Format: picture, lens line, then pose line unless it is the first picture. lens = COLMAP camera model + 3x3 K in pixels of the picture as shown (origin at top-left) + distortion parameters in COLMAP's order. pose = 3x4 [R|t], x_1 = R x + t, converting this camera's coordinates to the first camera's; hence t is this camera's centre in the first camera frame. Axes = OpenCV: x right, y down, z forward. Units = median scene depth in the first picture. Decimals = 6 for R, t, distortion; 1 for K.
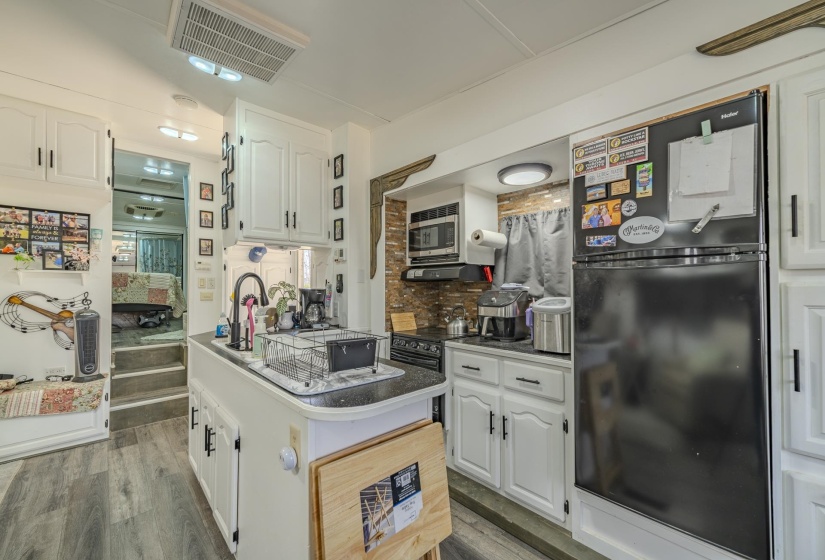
lens RADIAL K [[335.3, 0, 410.8], [0, 335.3, 280.0], [0, 0, 1]] dist [0.000291, -0.000133]
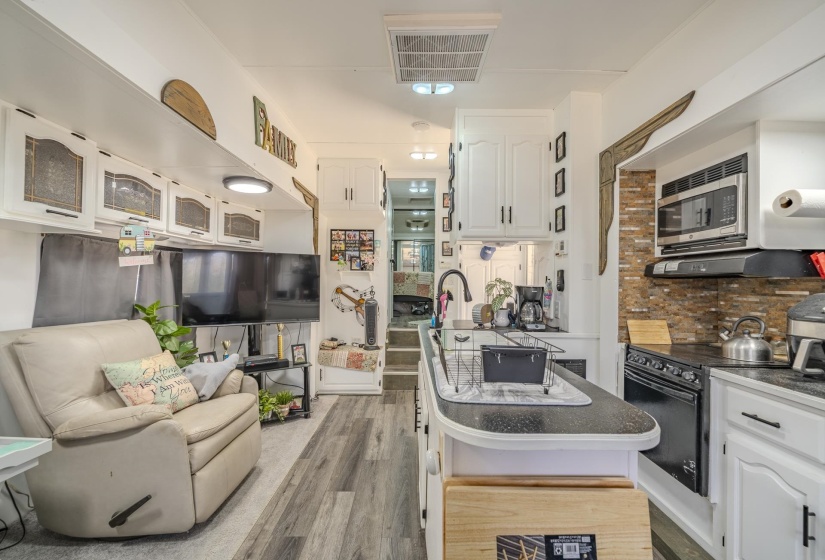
lens RADIAL K [[331.0, 0, 411.7], [0, 331.0, 280.7], [0, 0, 1]] dist [-0.000526, -0.000461]
pose [[0.741132, 0.004335, -0.671345, 0.088434], [0.002377, 0.999956, 0.009080, 0.002129], [0.671355, -0.008325, 0.741089, 0.105148]]
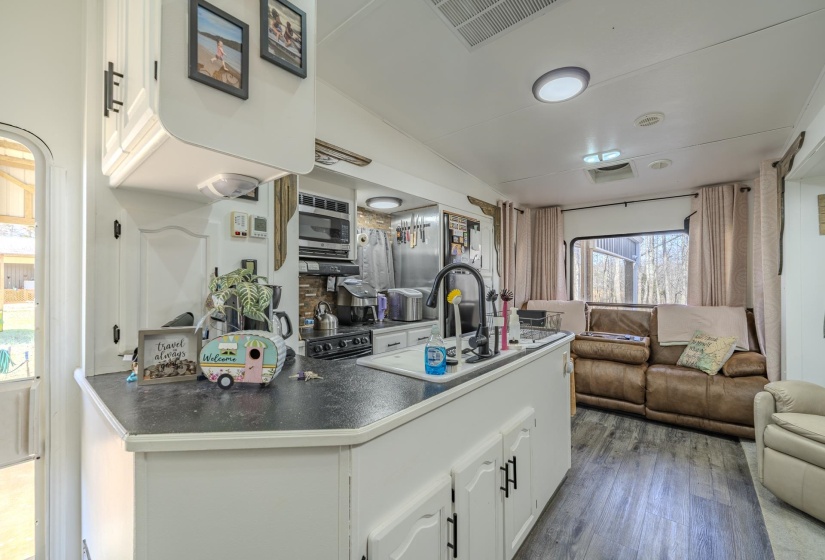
lens RADIAL K [[331.0, 0, 411.7], [0, 331.0, 280.7], [0, 0, 1]] dist [-0.000526, -0.000461]
pose [[-0.123917, 0.007527, 0.992264, -0.878420], [-0.017592, 0.999797, -0.009781, 0.021097], [-0.992137, -0.018668, -0.123759, 0.871717]]
